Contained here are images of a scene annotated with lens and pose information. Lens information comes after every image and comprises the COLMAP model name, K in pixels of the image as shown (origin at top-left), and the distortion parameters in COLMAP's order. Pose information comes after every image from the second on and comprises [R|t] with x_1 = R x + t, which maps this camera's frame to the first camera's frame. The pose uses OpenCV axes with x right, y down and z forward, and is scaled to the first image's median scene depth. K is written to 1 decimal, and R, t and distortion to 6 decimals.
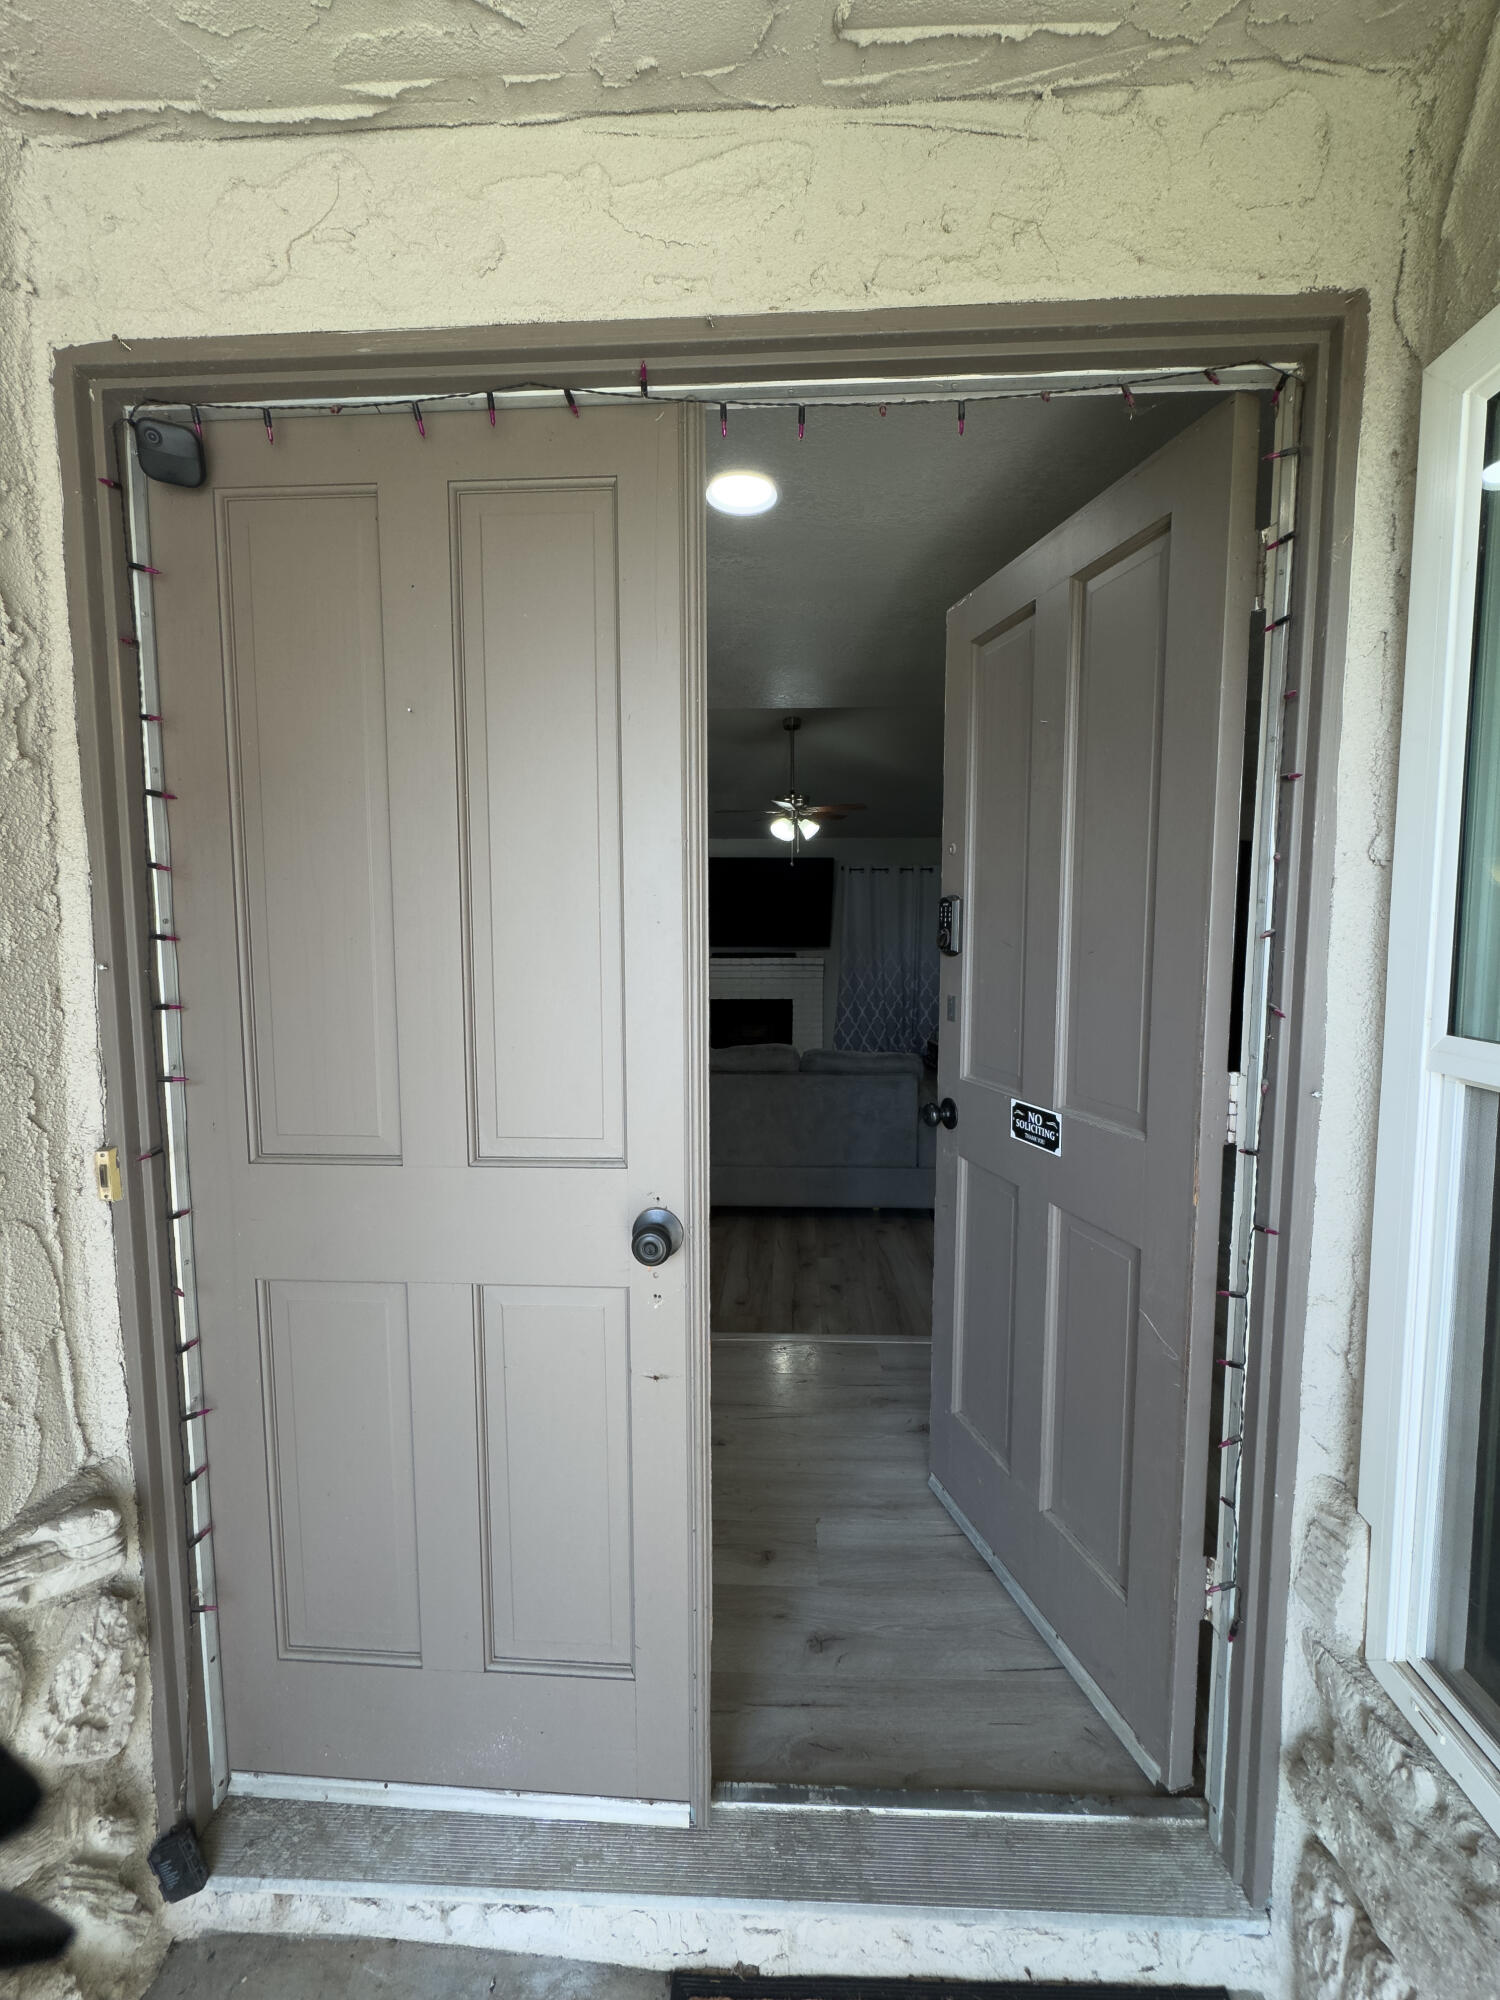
lens RADIAL K [[794.4, 0, 758.3], [0, 794.4, 996.0], [0, 0, 1]] dist [-0.004236, 0.000968]
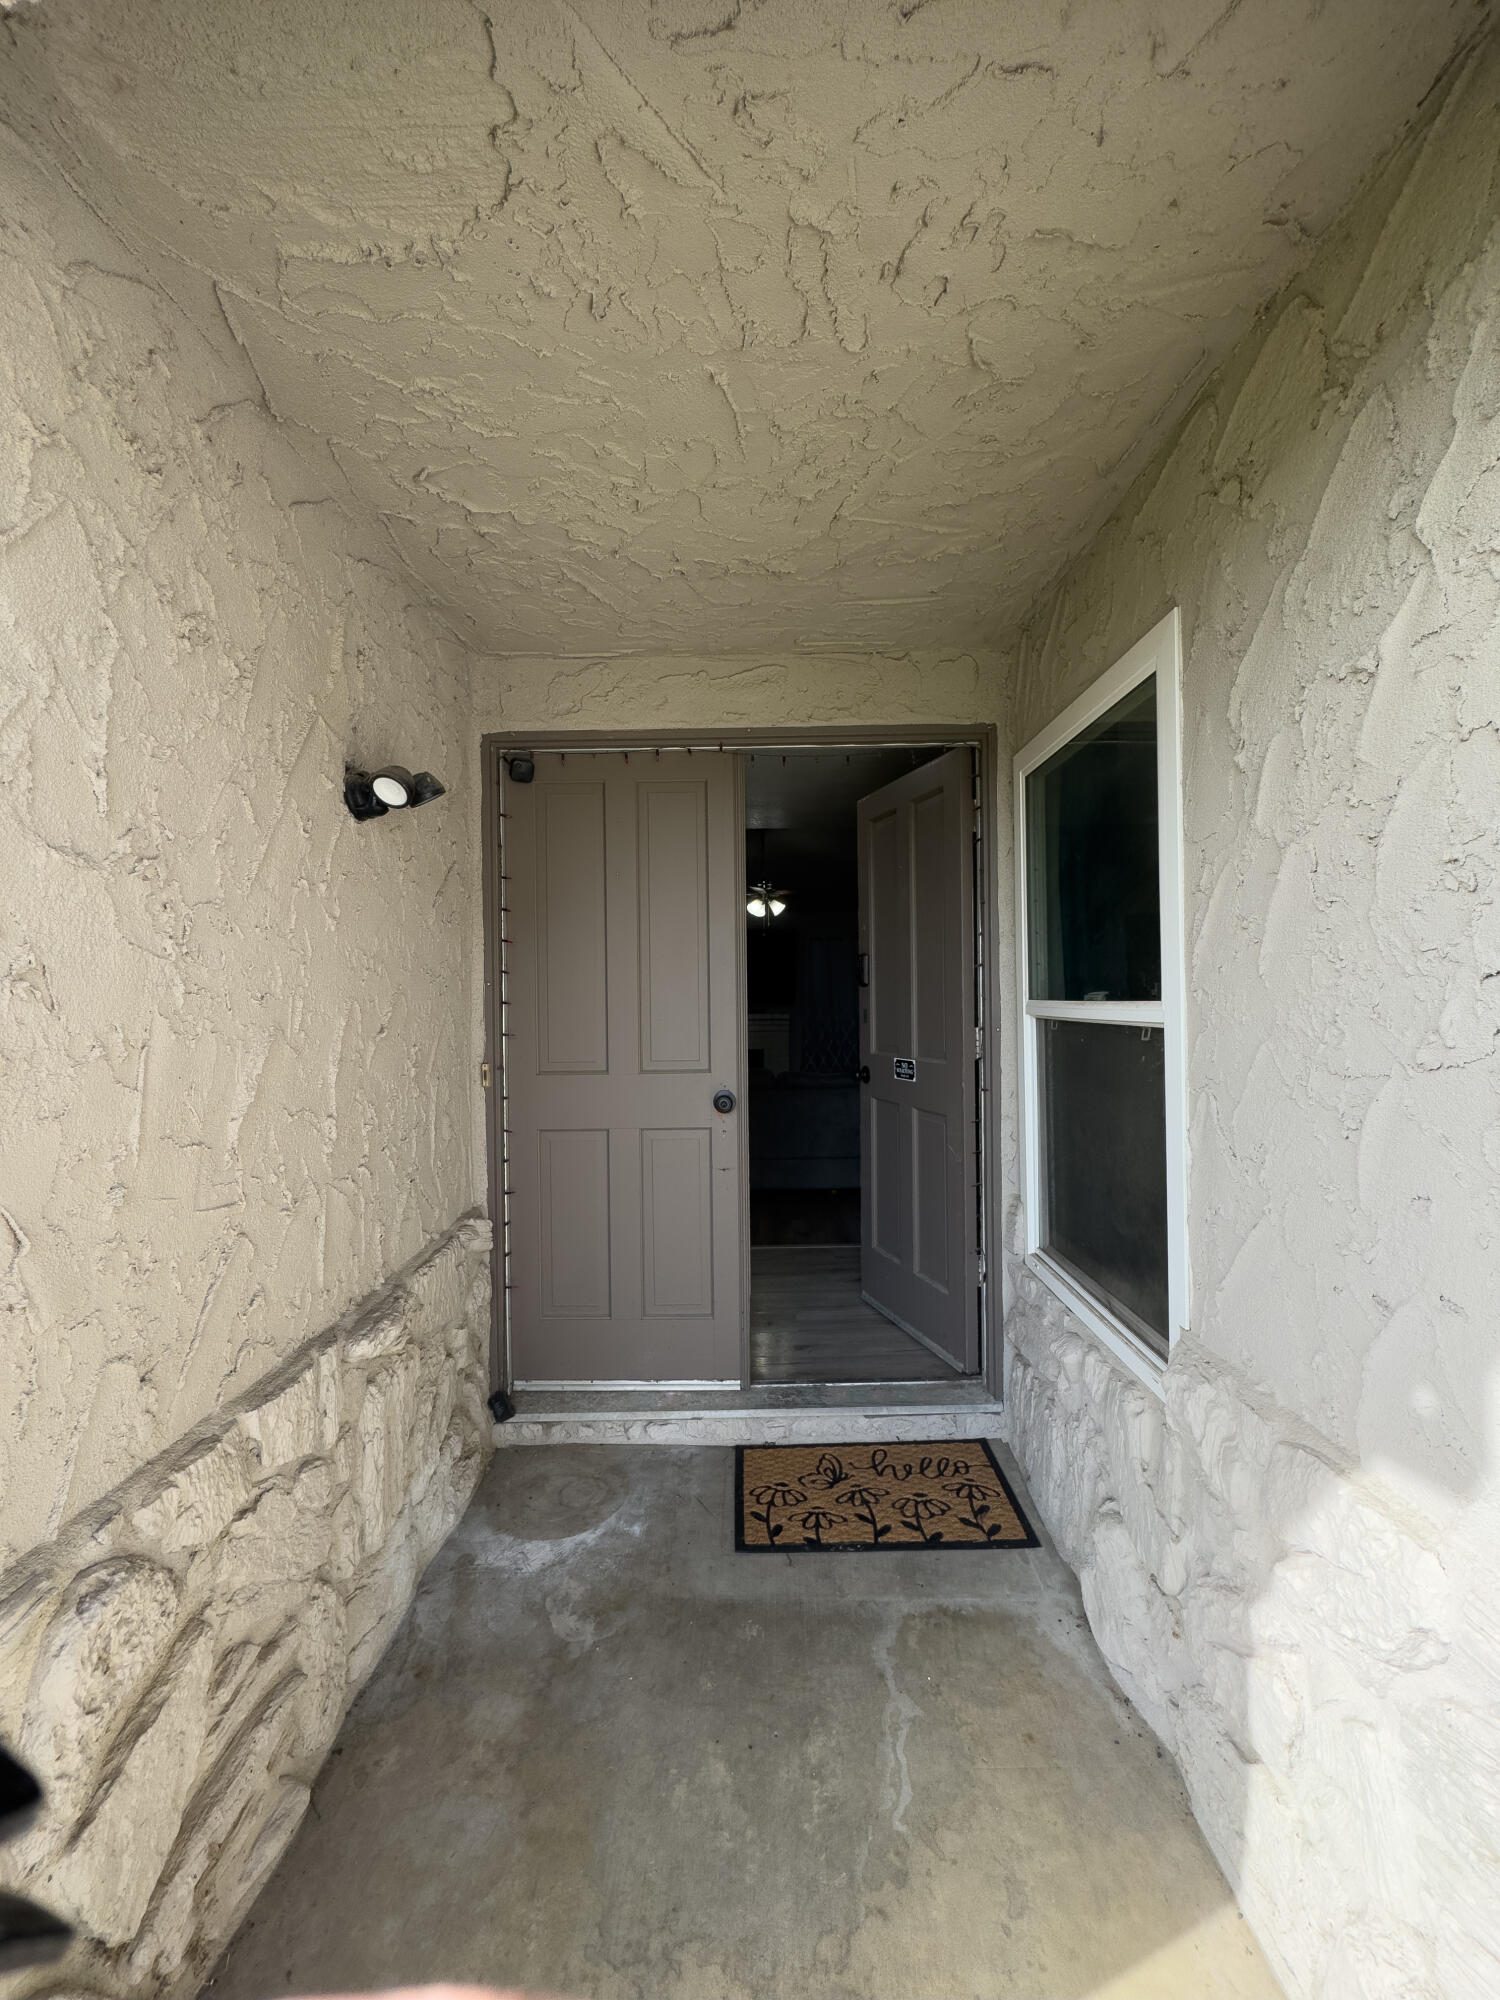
lens RADIAL K [[794.4, 0, 748.8], [0, 794.4, 998.4], [0, 0, 1]] dist [-0.004236, 0.000968]
pose [[0.999342, -0.010170, 0.034805, -0.128651], [0.013012, 0.996512, -0.082433, 0.186321], [-0.033846, 0.082831, 0.995989, -1.210416]]
